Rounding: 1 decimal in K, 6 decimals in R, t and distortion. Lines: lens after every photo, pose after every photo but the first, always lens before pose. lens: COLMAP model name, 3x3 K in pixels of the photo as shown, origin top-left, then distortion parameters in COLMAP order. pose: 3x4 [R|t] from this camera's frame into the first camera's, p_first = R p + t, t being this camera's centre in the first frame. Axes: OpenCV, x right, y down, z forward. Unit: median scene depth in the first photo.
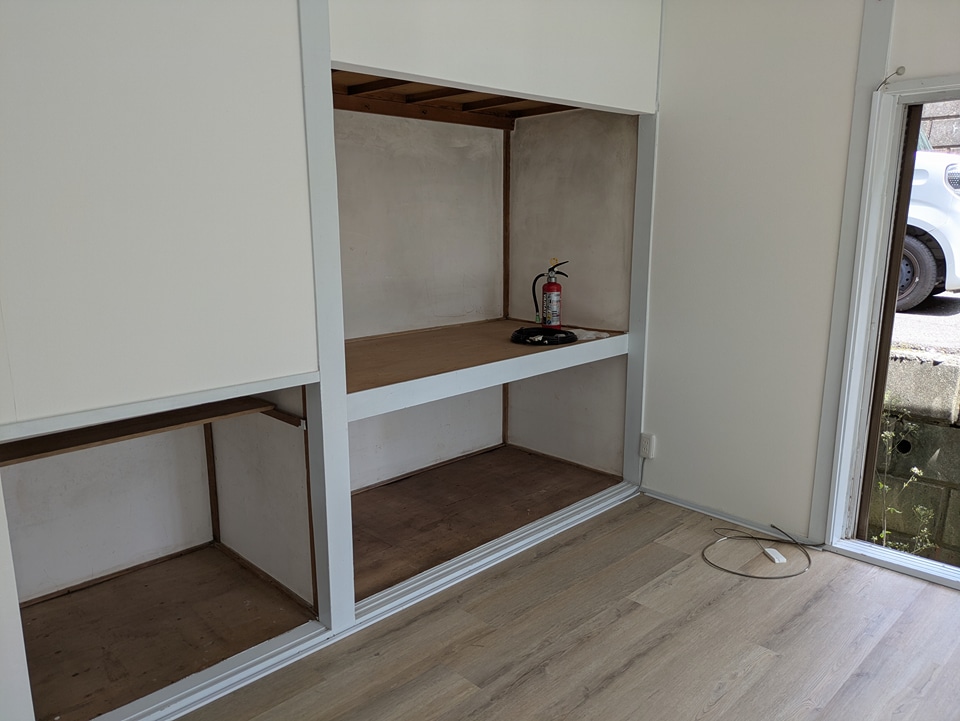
lens RADIAL K [[696.7, 0, 461.2], [0, 696.7, 371.0], [0, 0, 1]] dist [0.005492, 0.004010]
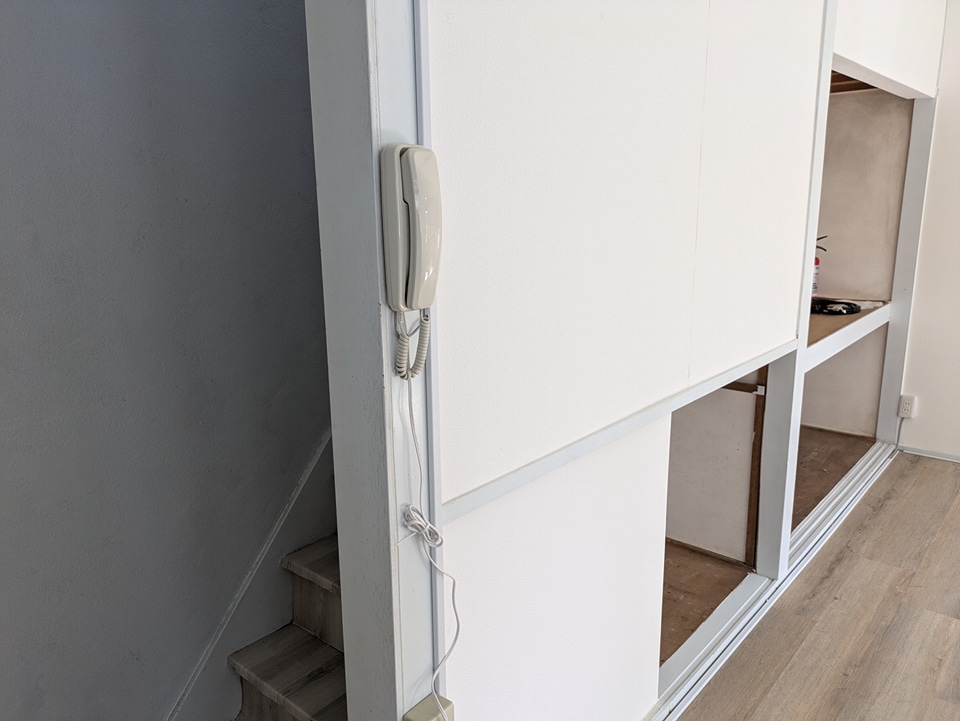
lens RADIAL K [[709.3, 0, 466.0], [0, 709.3, 355.6], [0, 0, 1]] dist [0.058757, -0.058395]
pose [[0.995634, -0.032142, 0.087640, -0.517432], [0.031964, 0.999483, 0.003427, 0.003120], [-0.087705, -0.000611, 0.996146, -0.044711]]
